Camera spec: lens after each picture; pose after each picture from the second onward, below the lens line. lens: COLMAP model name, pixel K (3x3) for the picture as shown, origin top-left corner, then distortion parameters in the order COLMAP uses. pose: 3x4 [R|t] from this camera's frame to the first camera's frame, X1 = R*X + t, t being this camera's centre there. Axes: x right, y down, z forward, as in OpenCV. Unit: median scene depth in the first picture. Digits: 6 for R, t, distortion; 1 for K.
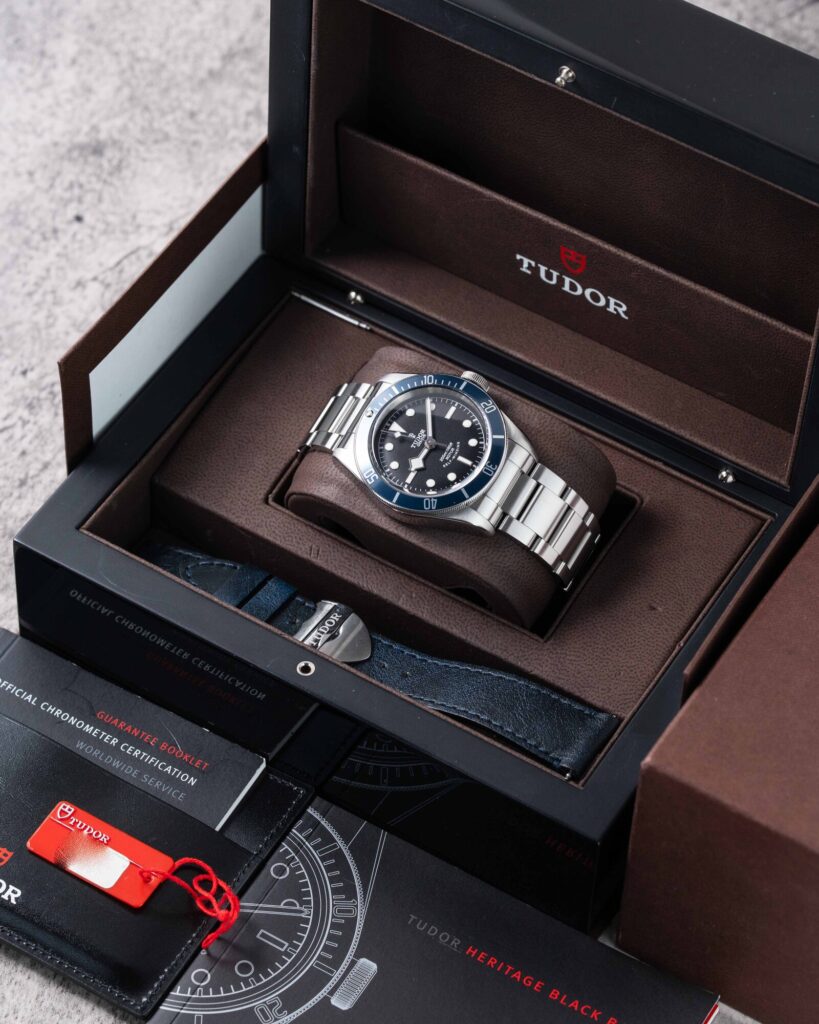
lens RADIAL K [[4017.2, 0, 409.5], [0, 4017.2, 512.0], [0, 0, 1]] dist [0.053804, -2.367241]
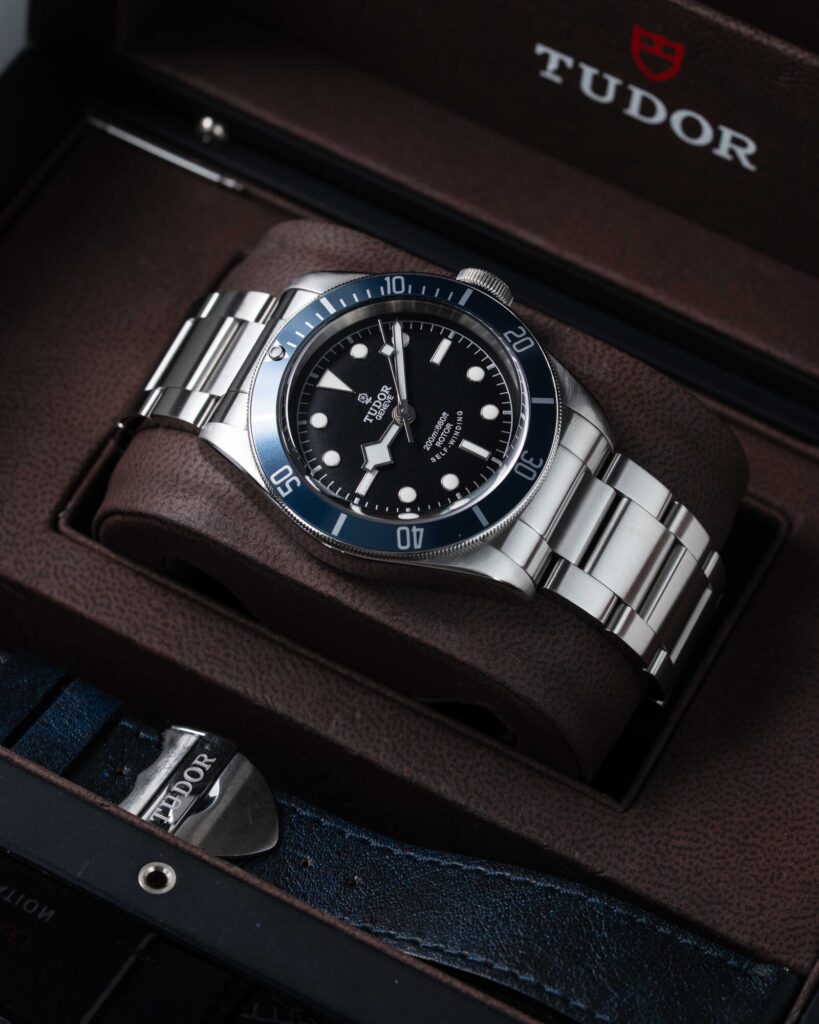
lens RADIAL K [[4011.8, 0, 408.7], [0, 4011.8, 370.9], [0, 0, 1]] dist [-0.008470, -0.001111]
pose [[0.993644, 0.000989, 0.112566, -0.049286], [0.000782, 0.999877, -0.015688, -0.014492], [-0.112568, 0.015676, 0.993520, 0.505224]]
